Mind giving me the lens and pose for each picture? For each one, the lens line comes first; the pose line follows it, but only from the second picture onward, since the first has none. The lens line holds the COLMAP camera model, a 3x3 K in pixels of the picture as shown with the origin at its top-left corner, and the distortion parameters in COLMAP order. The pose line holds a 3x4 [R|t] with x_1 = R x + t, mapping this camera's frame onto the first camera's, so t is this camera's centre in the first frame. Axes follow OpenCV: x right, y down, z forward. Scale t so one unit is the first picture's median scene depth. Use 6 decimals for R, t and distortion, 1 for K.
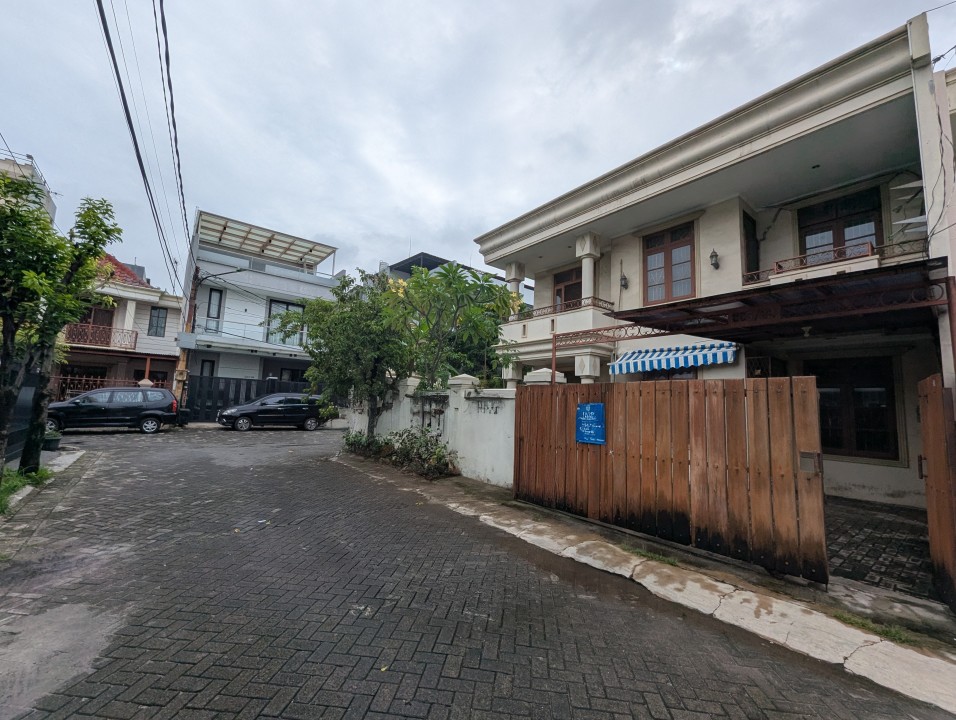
lens RADIAL K [[396.4, 0, 478.0], [0, 396.4, 360.0], [0, 0, 1]] dist [-0.001321, -0.000704]
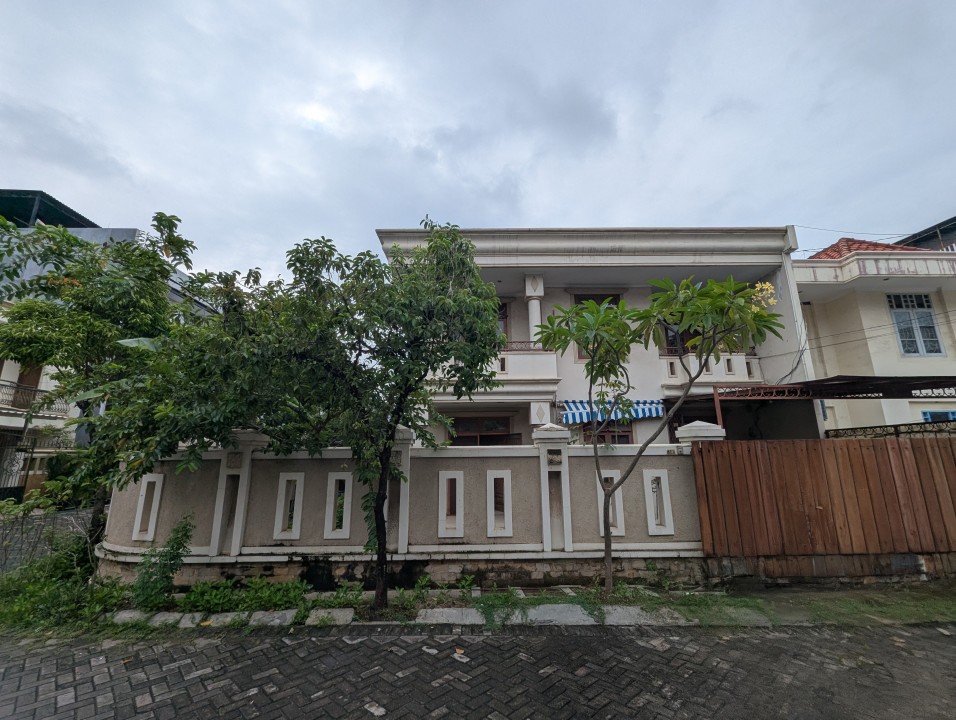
lens RADIAL K [[396.4, 0, 478.0], [0, 396.4, 360.0], [0, 0, 1]] dist [-0.001321, -0.000704]
pose [[0.606567, 0.142586, 0.782142, -0.253624], [-0.051039, 0.988741, -0.140667, 0.013099], [-0.793392, 0.045404, 0.607015, 0.253739]]
